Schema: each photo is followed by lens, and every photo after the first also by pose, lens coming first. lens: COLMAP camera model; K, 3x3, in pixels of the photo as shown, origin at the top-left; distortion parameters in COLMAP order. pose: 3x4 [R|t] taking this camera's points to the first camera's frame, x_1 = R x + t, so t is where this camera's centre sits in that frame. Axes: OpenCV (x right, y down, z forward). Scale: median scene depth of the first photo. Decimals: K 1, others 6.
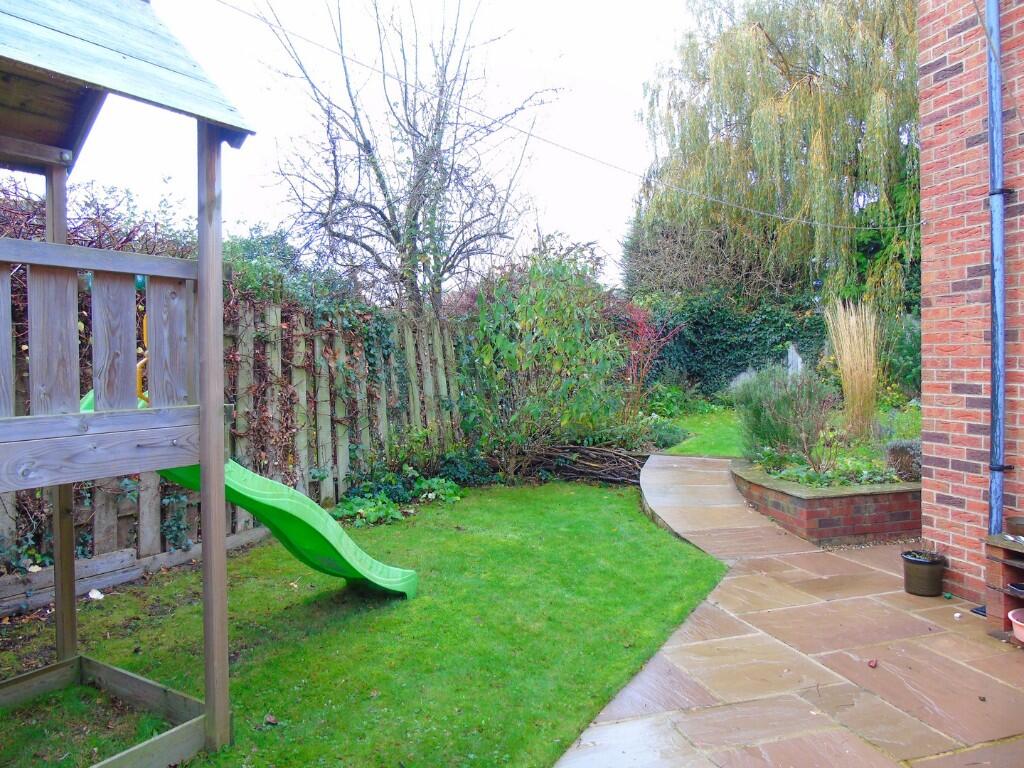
lens RADIAL K [[759.7, 0, 512.3], [0, 759.7, 380.8], [0, 0, 1]] dist [-0.004733, -0.000739]
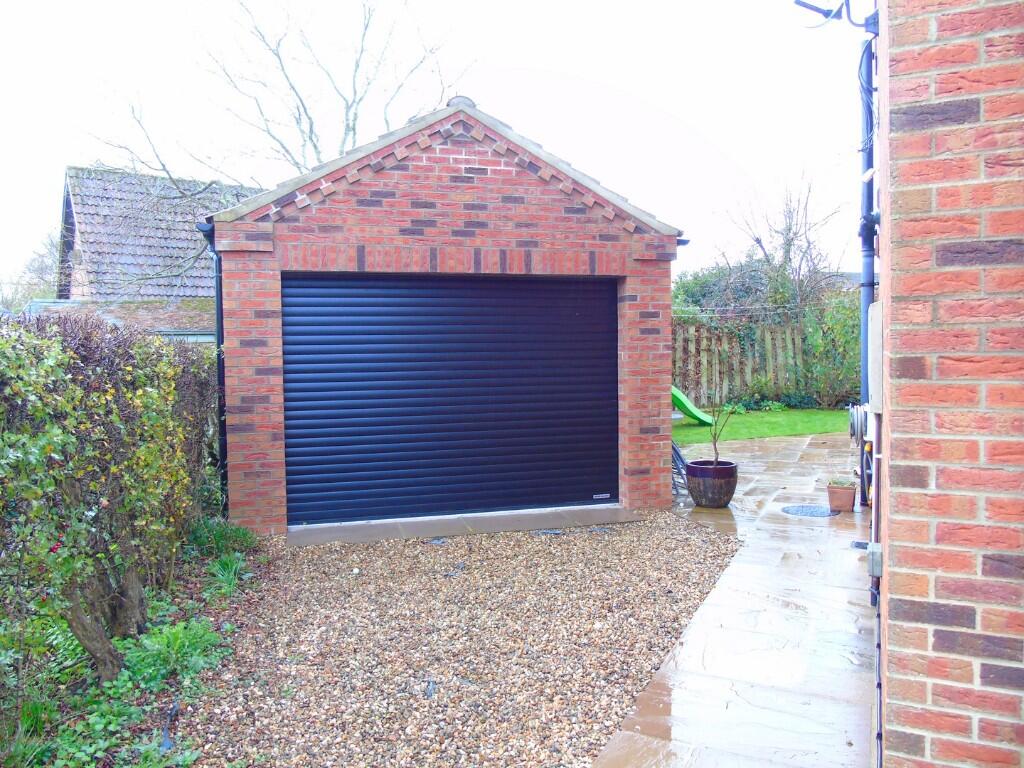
lens RADIAL K [[759.7, 0, 512.8], [0, 759.7, 383.2], [0, 0, 1]] dist [-0.004733, -0.000739]
pose [[0.749978, 0.025994, -0.660952, 0.859671], [-0.008287, 0.999518, 0.029906, 0.021374], [0.661411, -0.016951, 0.749832, -1.228456]]
